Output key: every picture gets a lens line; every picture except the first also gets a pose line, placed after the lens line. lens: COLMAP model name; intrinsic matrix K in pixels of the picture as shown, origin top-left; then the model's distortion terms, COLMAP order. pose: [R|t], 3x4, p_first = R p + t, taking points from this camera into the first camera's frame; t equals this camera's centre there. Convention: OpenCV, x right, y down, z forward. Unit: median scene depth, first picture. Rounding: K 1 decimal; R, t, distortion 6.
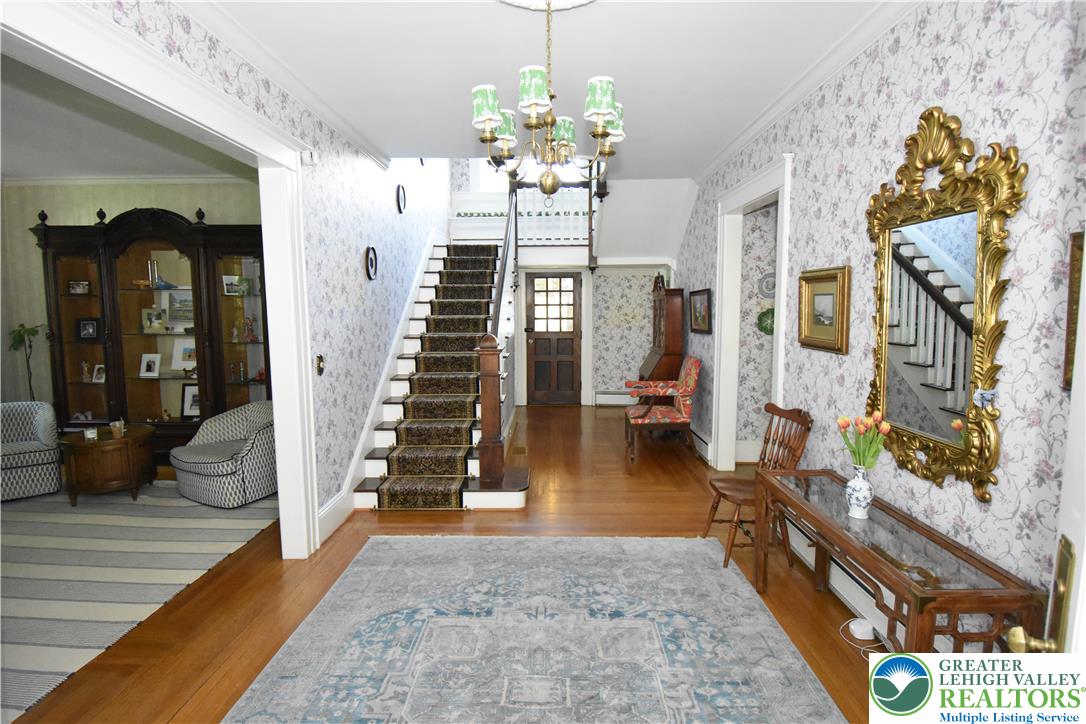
lens RADIAL K [[541.7, 0, 540.7], [0, 541.7, 358.6], [0, 0, 1]] dist [-0.004355, -0.000439]
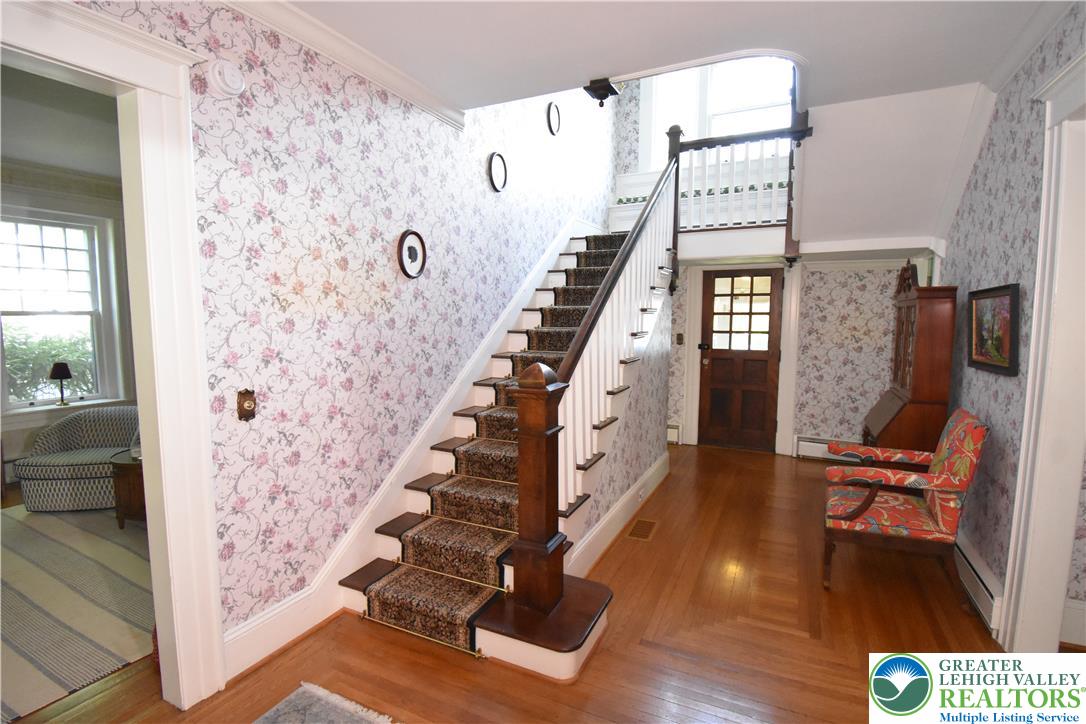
lens RADIAL K [[516.5, 0, 541.7], [0, 516.5, 360.6], [0, 0, 1]] dist [-0.005963, -0.005282]
pose [[0.907223, 0.043891, -0.418354, 0.099295], [-0.045806, 0.998935, 0.005469, -0.035496], [0.418149, 0.014201, 0.908268, 0.336104]]
